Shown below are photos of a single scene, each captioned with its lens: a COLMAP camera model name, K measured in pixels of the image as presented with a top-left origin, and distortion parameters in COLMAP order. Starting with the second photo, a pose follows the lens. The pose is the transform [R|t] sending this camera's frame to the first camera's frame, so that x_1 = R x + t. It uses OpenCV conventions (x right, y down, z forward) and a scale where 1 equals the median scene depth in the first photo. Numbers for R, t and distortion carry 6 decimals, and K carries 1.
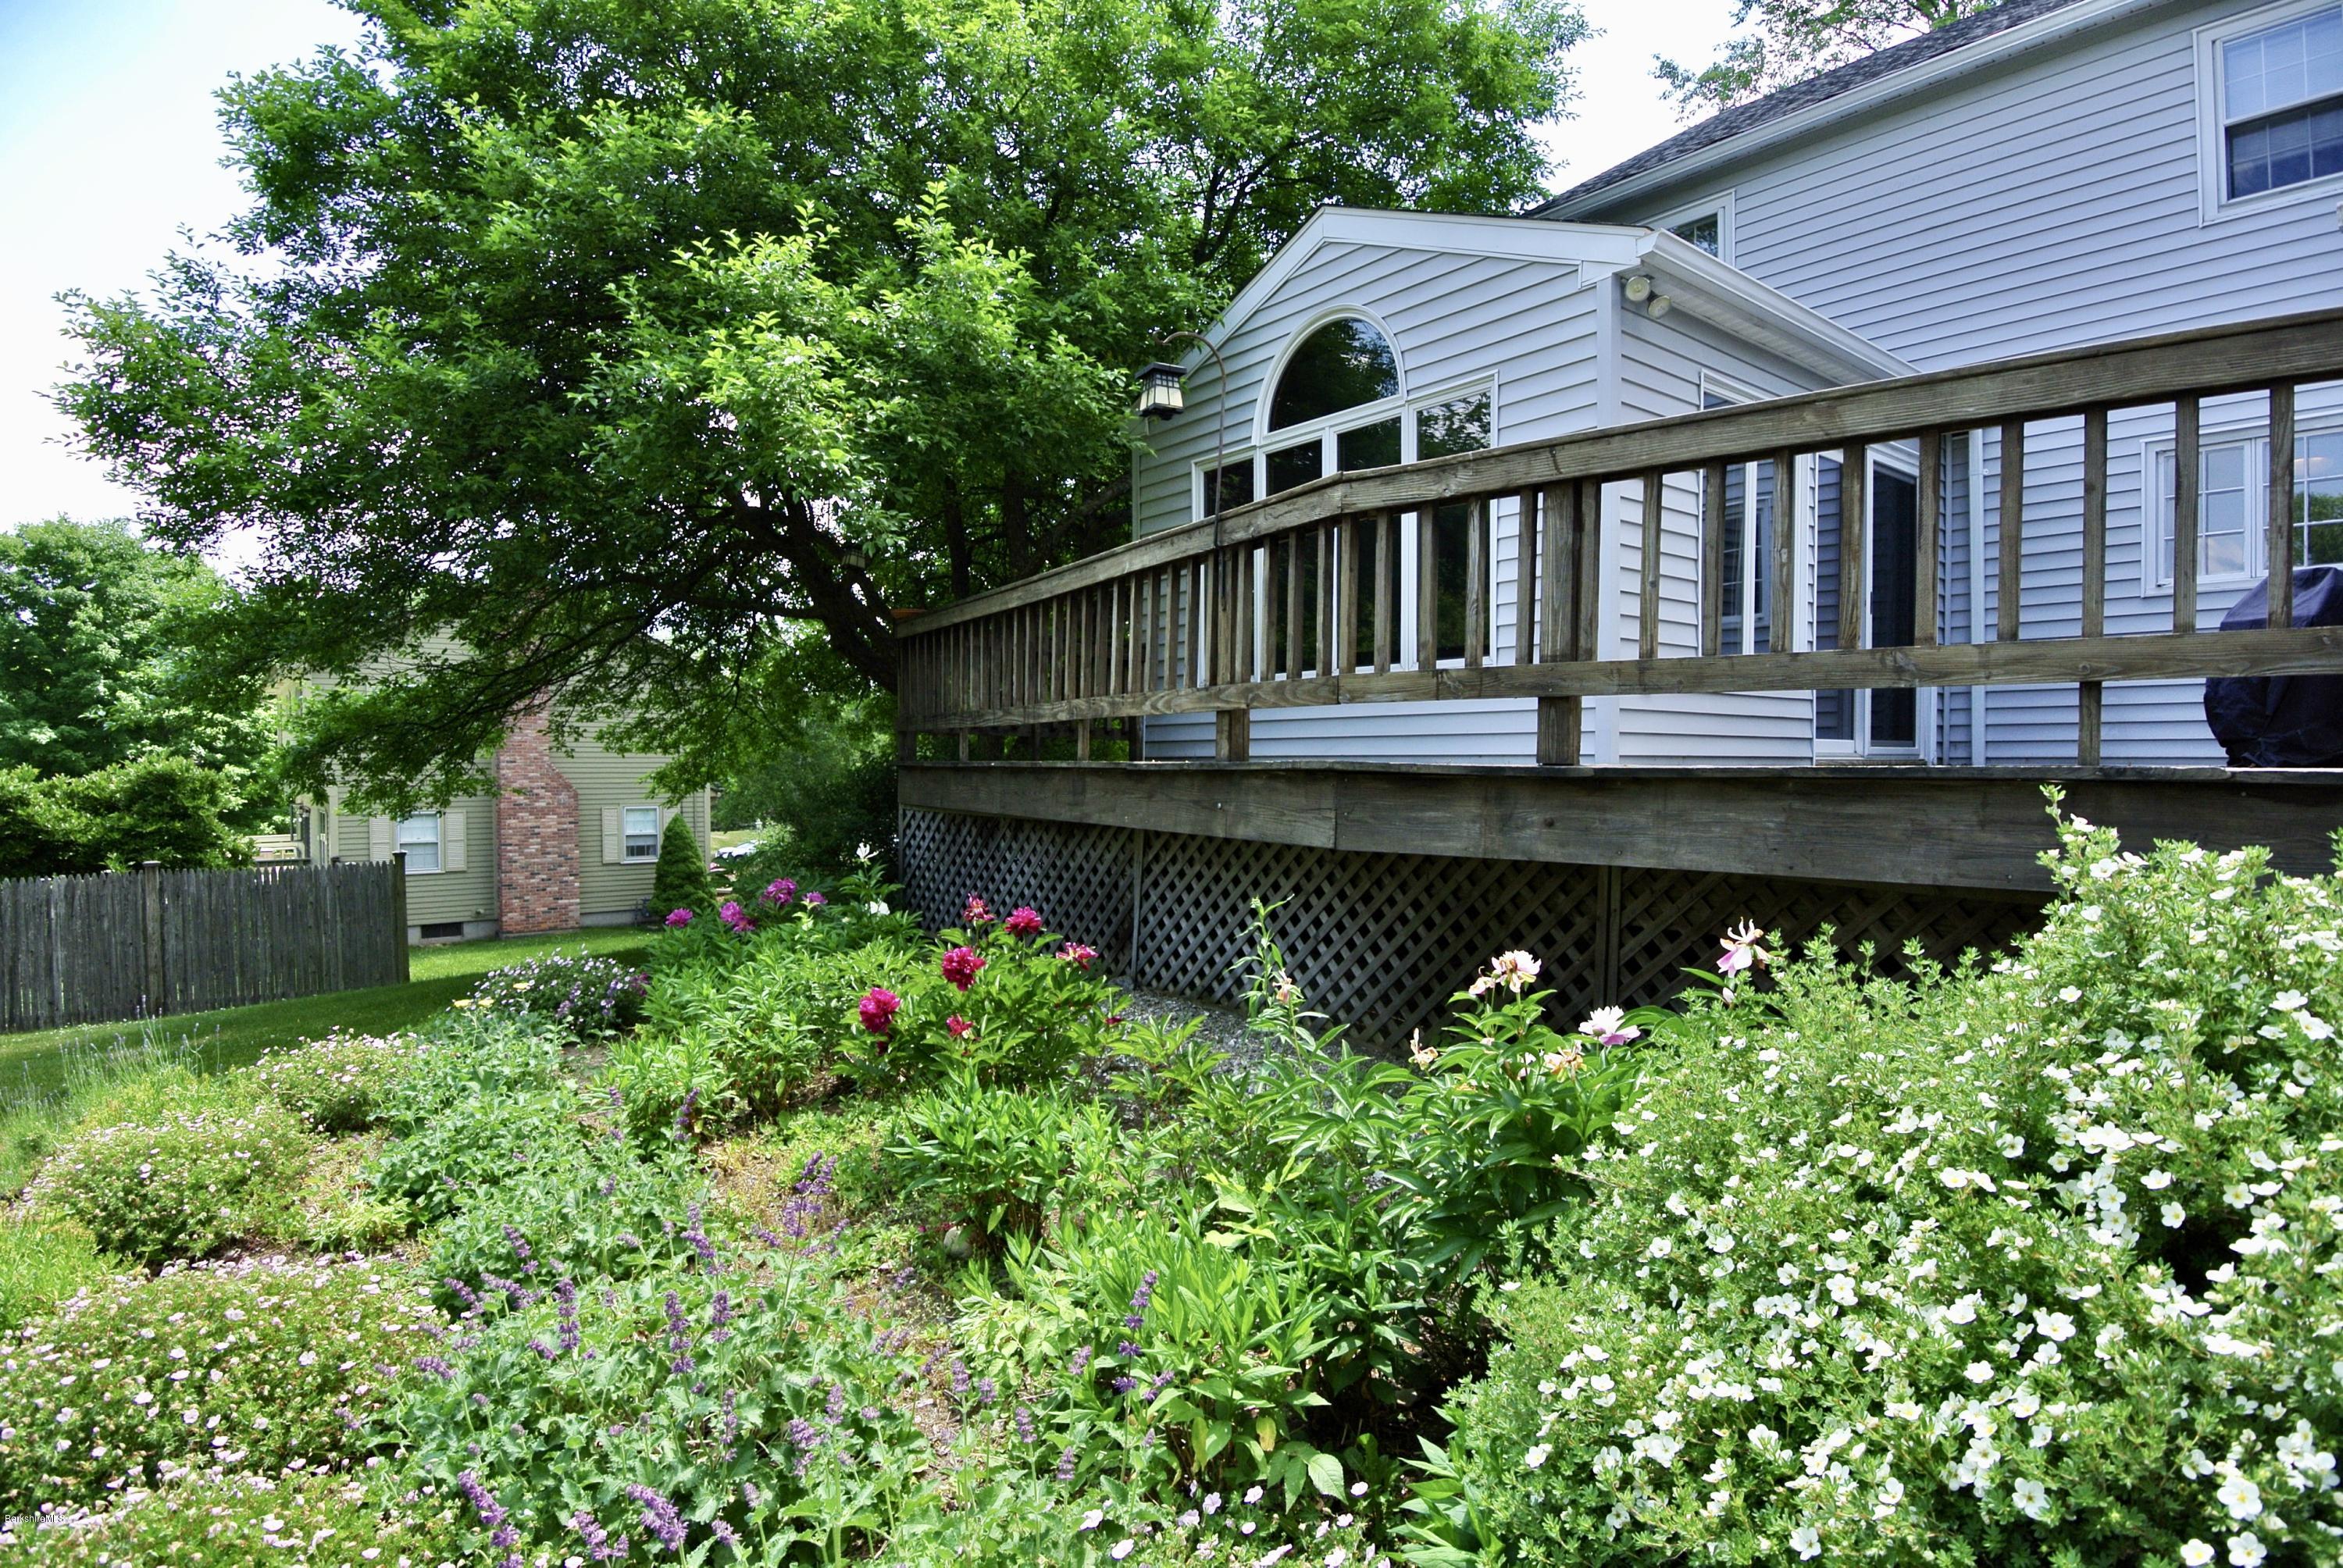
lens RADIAL K [[1171.7, 0, 1171.5], [0, 1171.7, 784.0], [0, 0, 1]] dist [-0.000263, -0.000086]
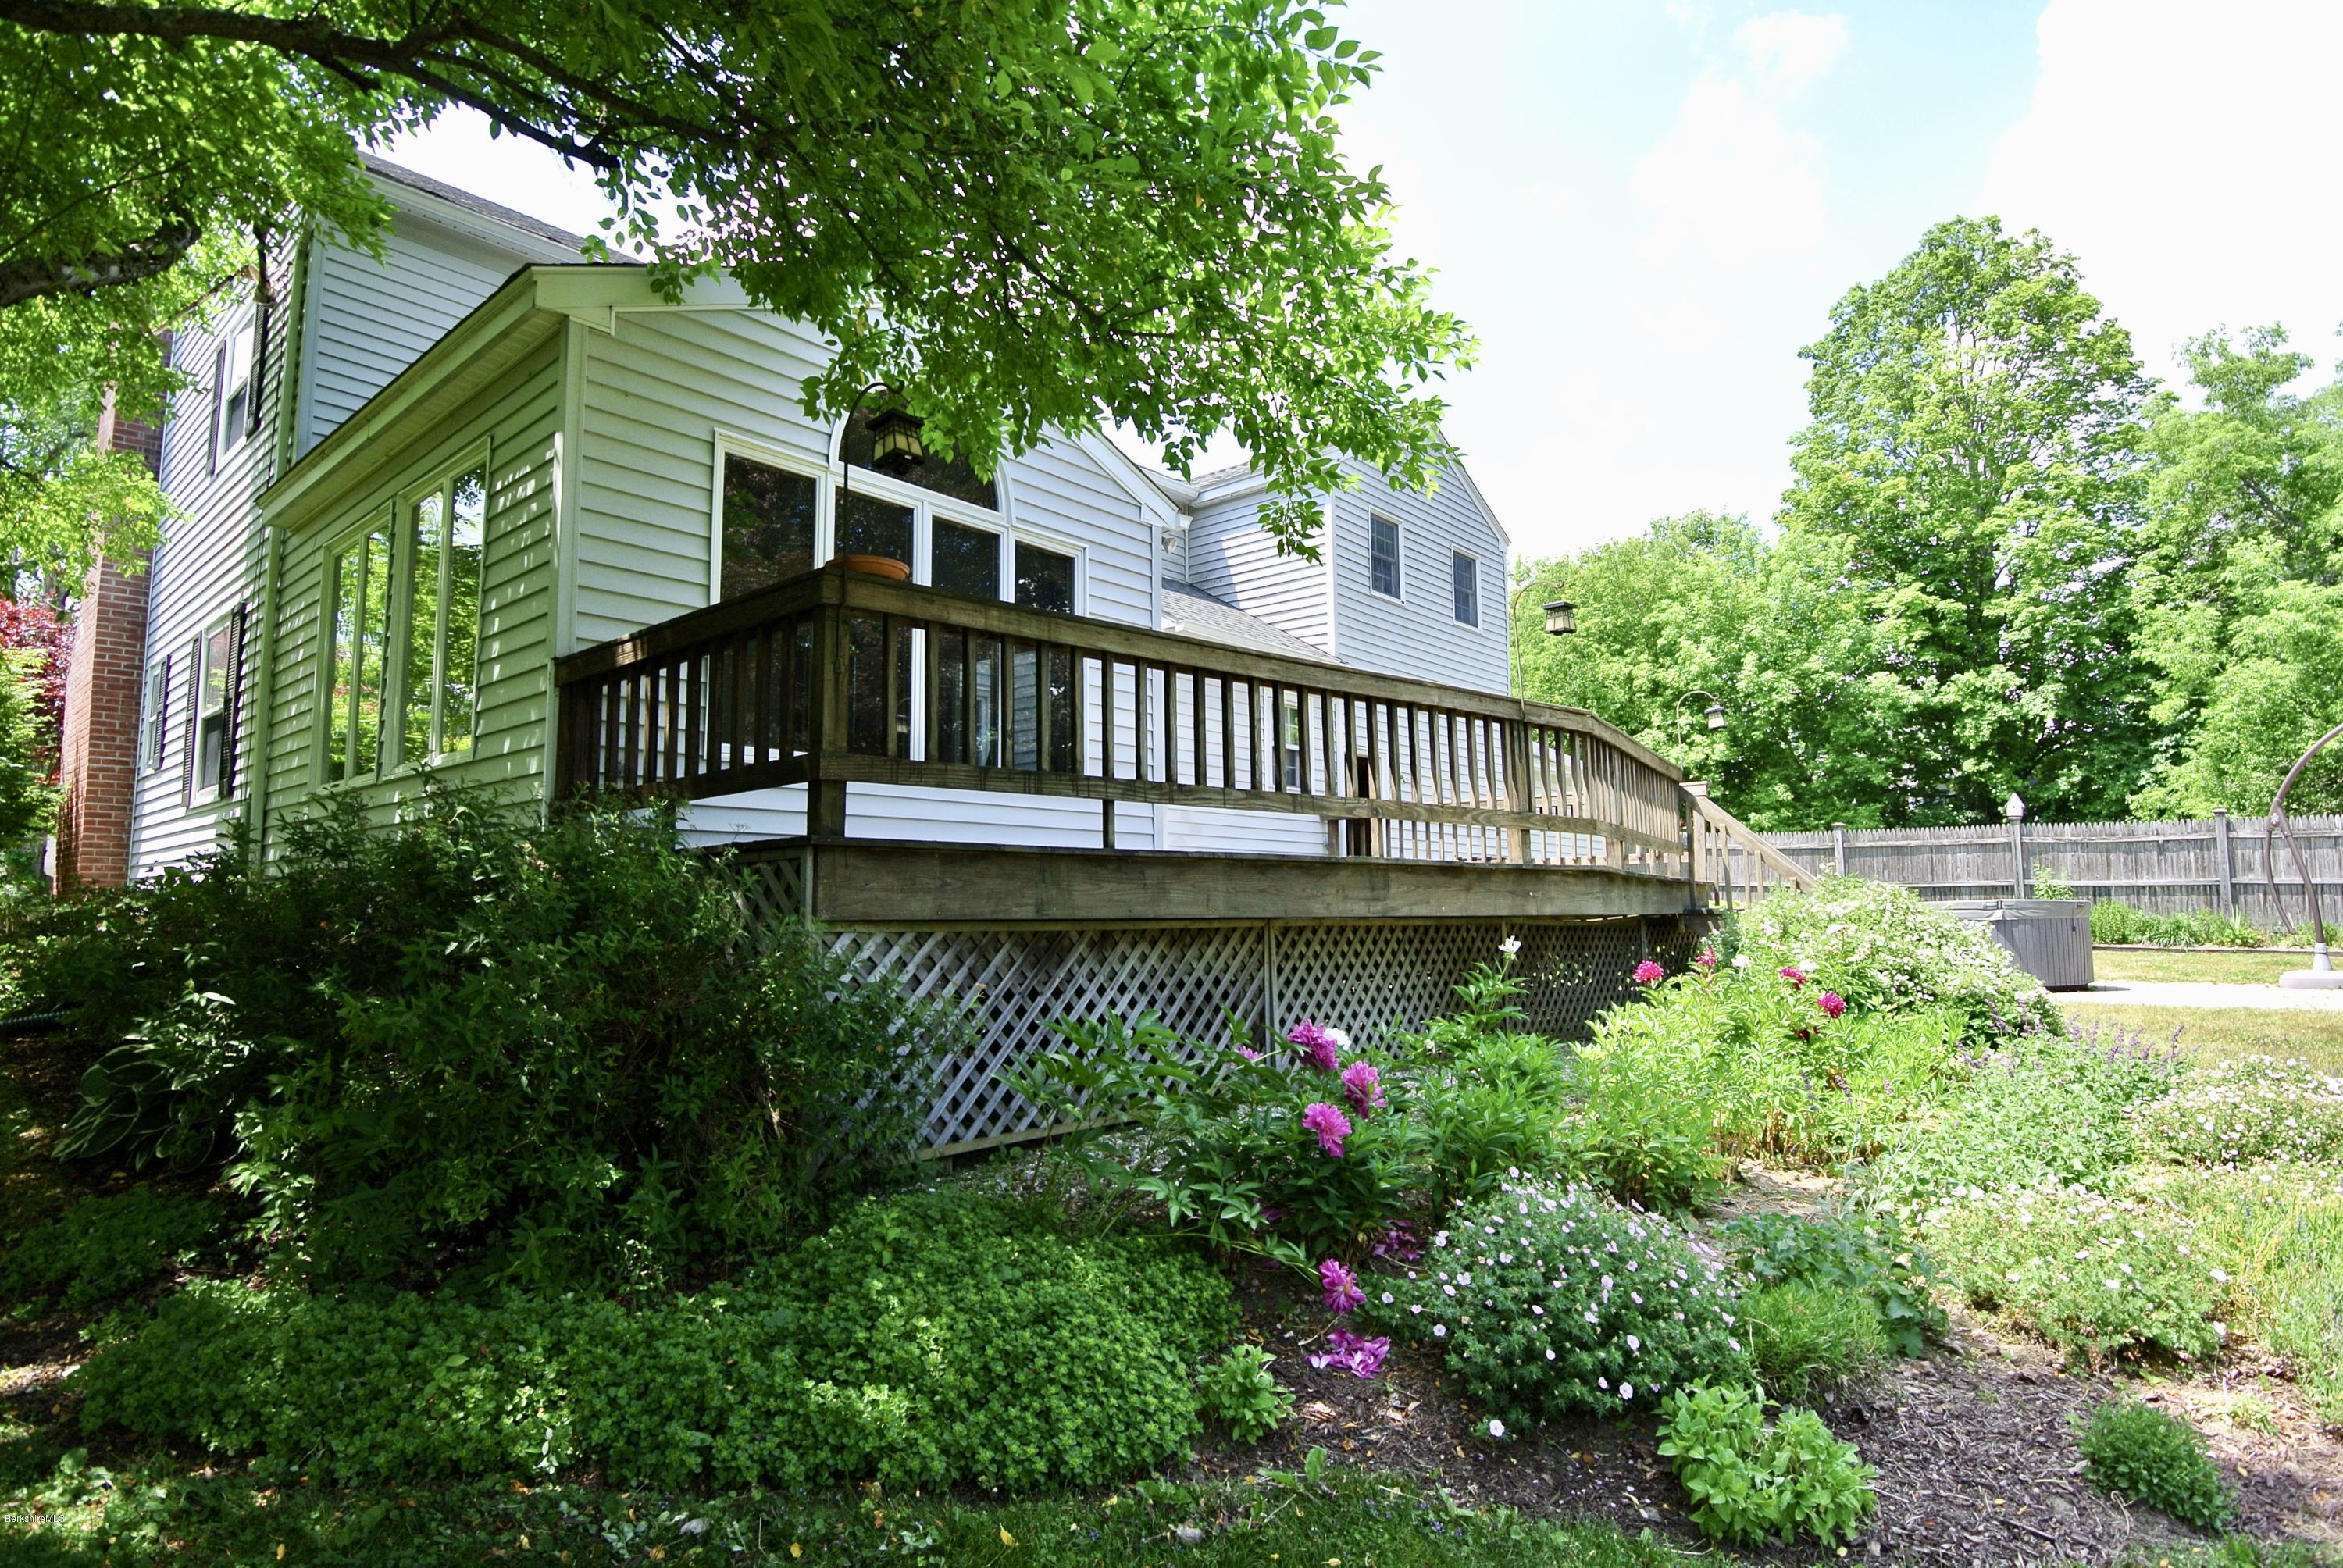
lens RADIAL K [[1171.7, 0, 1171.5], [0, 1171.7, 784.0], [0, 0, 1]] dist [-0.000263, -0.000086]
pose [[-0.227746, 0.031206, 0.973220, -1.037086], [-0.002879, 0.999460, -0.032721, -0.048193], [-0.973716, -0.010254, -0.227533, 1.233235]]
